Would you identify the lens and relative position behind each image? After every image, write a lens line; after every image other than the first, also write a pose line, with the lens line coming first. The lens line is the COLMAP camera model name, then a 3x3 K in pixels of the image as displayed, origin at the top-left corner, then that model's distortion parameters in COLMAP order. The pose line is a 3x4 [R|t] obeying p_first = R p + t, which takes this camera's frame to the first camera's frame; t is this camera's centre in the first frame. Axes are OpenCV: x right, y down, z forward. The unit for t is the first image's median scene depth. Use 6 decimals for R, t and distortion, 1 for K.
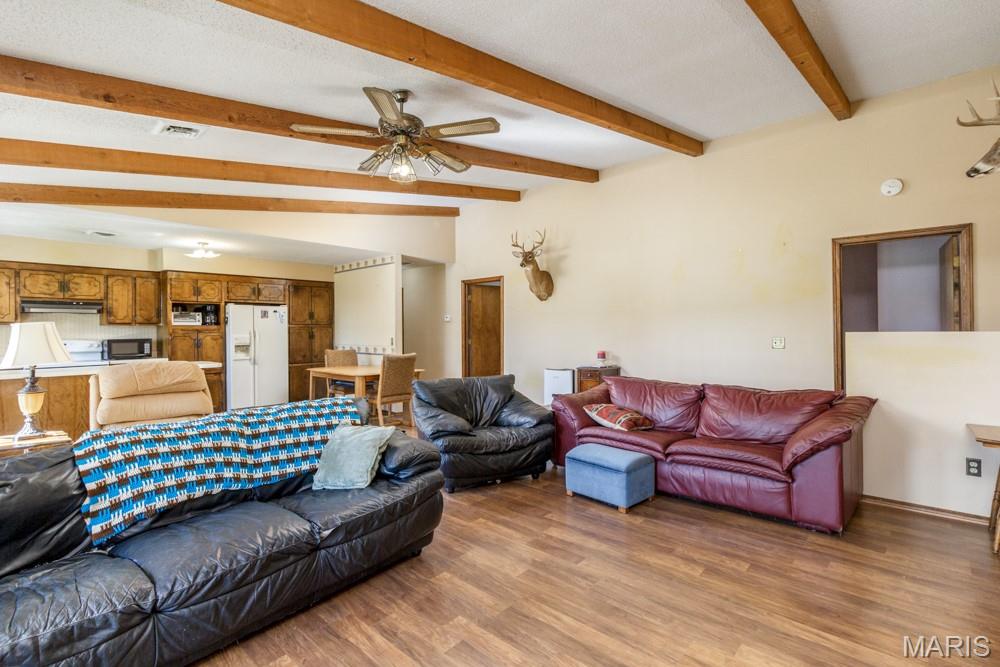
lens RADIAL K [[469.9, 0, 500.0], [0, 469.9, 333.5], [0, 0, 1]] dist [0.001503, -0.000014]
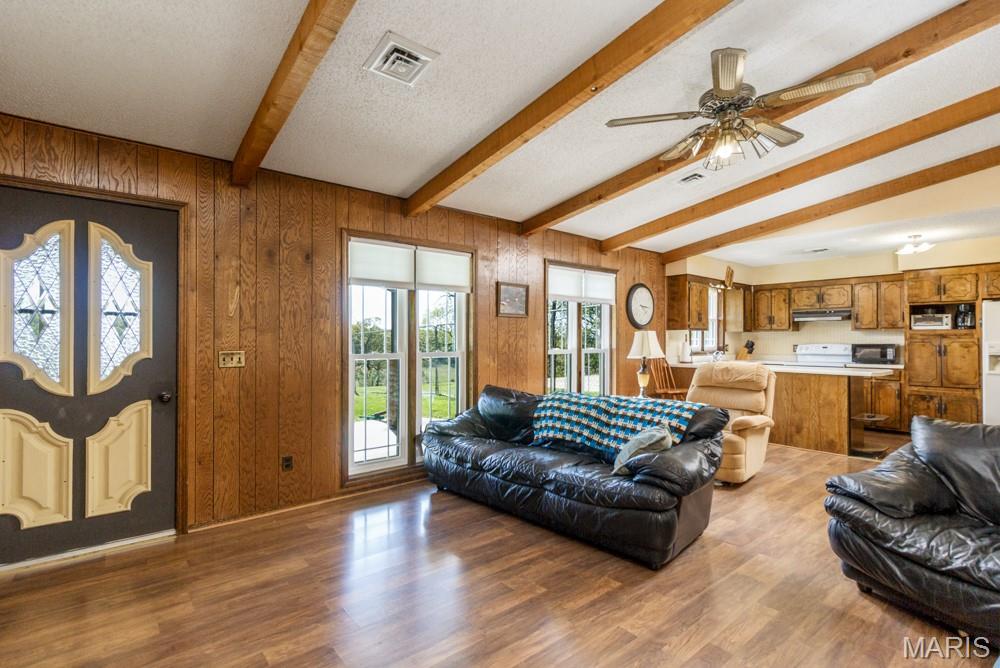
lens RADIAL K [[484.5, 0, 498.6], [0, 484.5, 339.6], [0, 0, 1]] dist [-0.001532, -0.000527]
pose [[-0.150127, 0.009620, -0.988620, 0.371059], [-0.005018, 0.999932, 0.010492, -0.004769], [0.988654, 0.006536, -0.150069, 0.362725]]
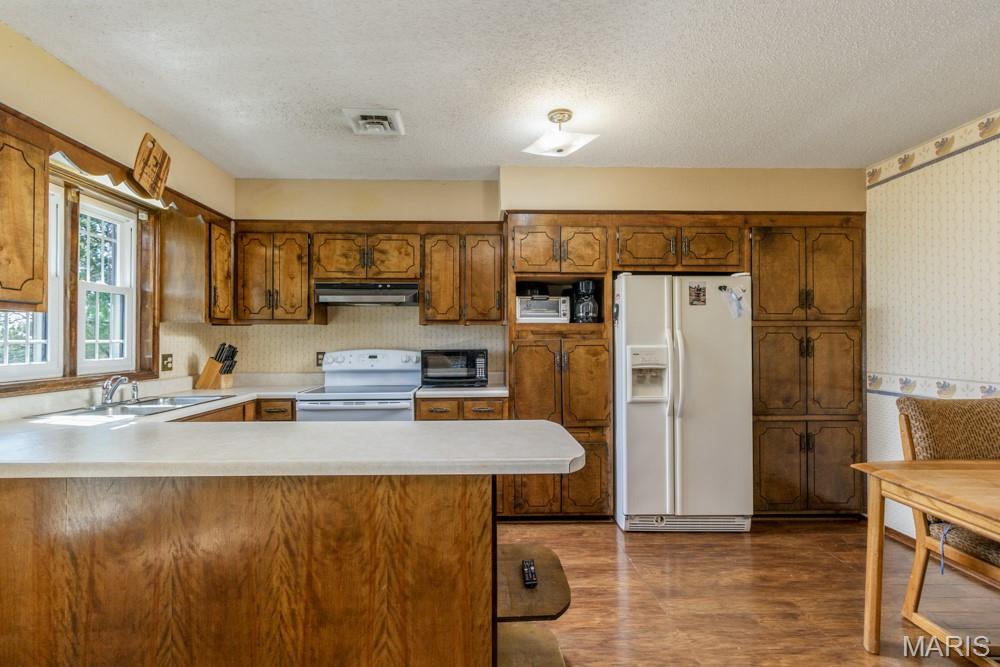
lens RADIAL K [[475.0, 0, 497.2], [0, 475.0, 327.6], [0, 0, 1]] dist [0.001863, 0.000214]
pose [[0.687968, -0.009202, -0.725683, -0.365537], [-0.009932, 0.999707, -0.022092, -0.001898], [0.725673, 0.022406, 0.687674, 0.671220]]
